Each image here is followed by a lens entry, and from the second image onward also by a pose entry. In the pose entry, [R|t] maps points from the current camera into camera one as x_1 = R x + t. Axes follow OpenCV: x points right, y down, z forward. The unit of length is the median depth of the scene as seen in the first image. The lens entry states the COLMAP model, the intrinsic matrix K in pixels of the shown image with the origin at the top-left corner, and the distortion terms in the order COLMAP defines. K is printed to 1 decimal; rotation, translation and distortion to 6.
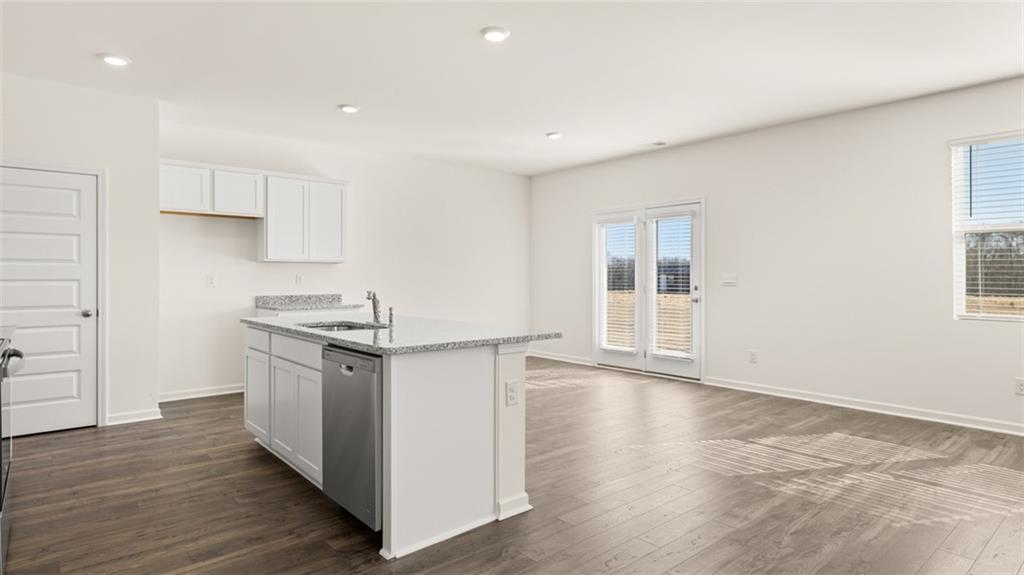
lens RADIAL K [[557.0, 0, 515.6], [0, 557.0, 280.2], [0, 0, 1]] dist [-0.003848, -0.000923]
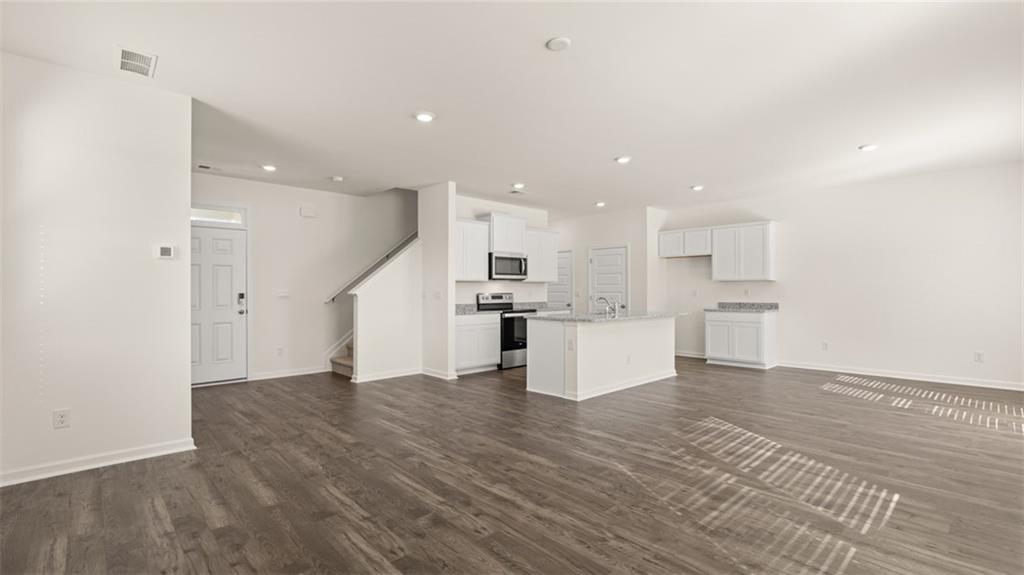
lens RADIAL K [[448.1, 0, 510.9], [0, 448.1, 294.1], [0, 0, 1]] dist [-0.003271, -0.000412]
pose [[0.052441, 0.003357, -0.998618, 1.008083], [-0.004225, 0.999986, 0.003140, 0.004084], [0.998615, 0.004055, 0.052455, 0.394136]]
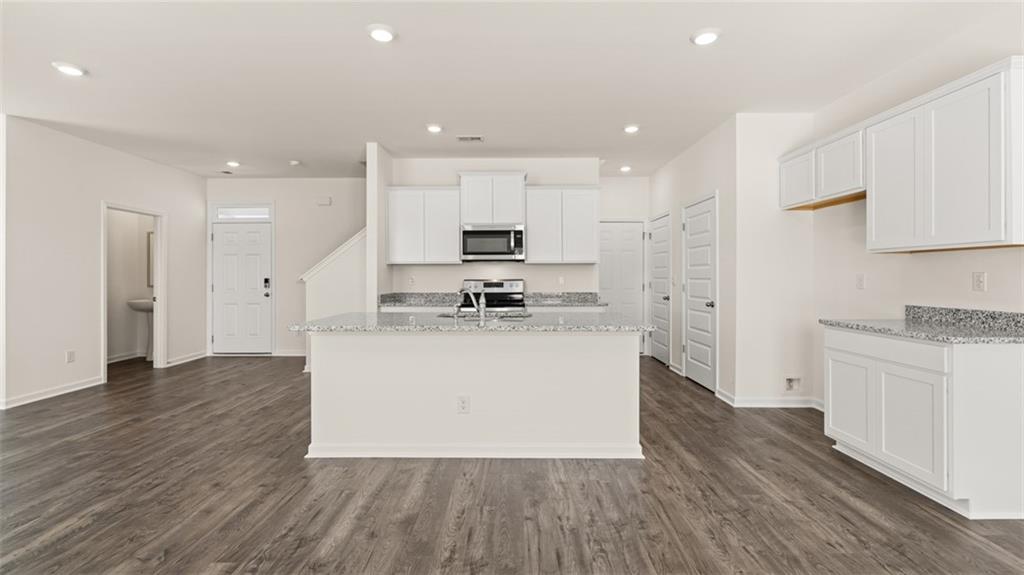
lens RADIAL K [[441.0, 0, 511.5], [0, 441.0, 277.6], [0, 0, 1]] dist [0.000025, 0.000073]
pose [[-0.642461, 0.003308, -0.766311, 0.300049], [-0.004124, 0.999961, 0.007774, -0.008132], [0.766307, 0.008154, -0.642423, 1.201773]]
